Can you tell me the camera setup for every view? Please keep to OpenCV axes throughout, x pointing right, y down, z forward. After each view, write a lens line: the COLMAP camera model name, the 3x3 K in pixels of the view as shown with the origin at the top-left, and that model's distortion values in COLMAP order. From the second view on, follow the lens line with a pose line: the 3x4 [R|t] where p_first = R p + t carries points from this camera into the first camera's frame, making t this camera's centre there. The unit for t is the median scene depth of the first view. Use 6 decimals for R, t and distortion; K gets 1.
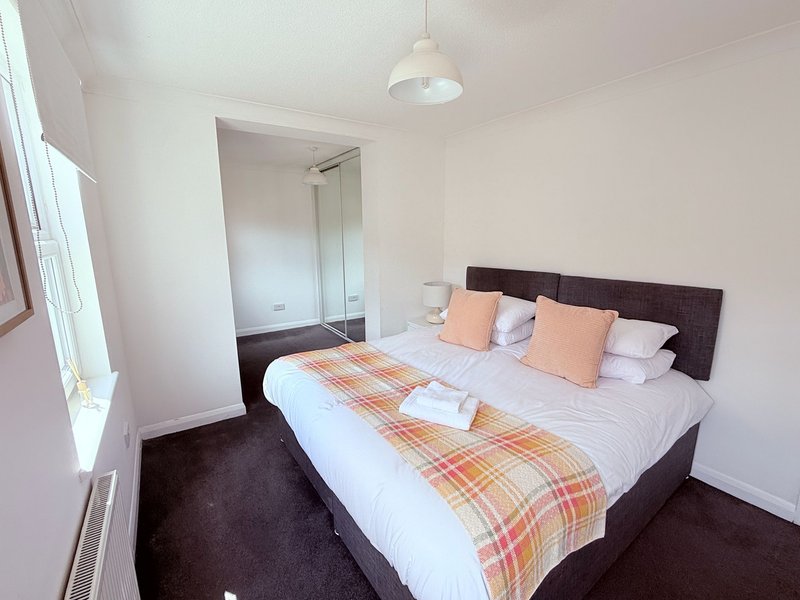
lens RADIAL K [[347.8, 0, 400.0], [0, 347.8, 300.8], [0, 0, 1]] dist [0.000844, 0.000022]
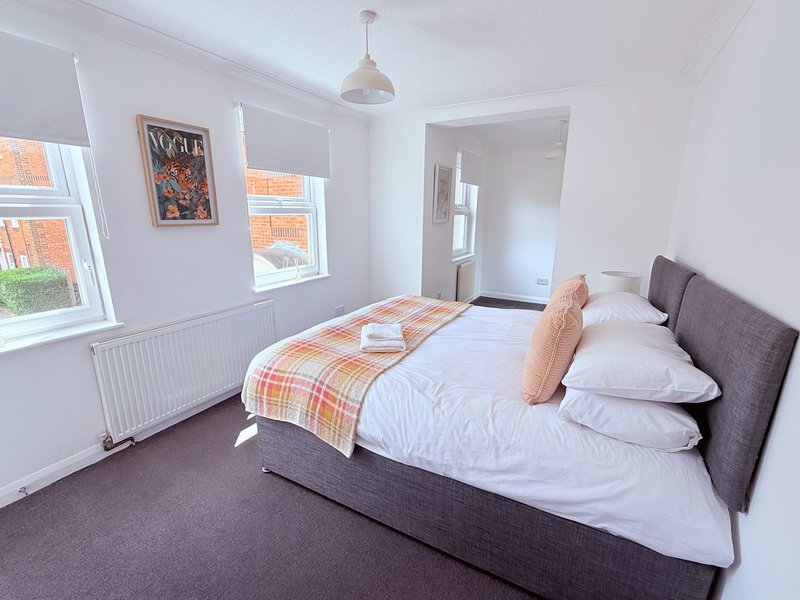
lens RADIAL K [[347.8, 0, 401.2], [0, 347.8, 298.7], [0, 0, 1]] dist [0.000844, 0.000022]
pose [[0.460939, 0.223042, -0.858946, 1.623319], [-0.183584, 0.970929, 0.153603, -0.063863], [0.868235, 0.086887, 0.488486, 0.553962]]
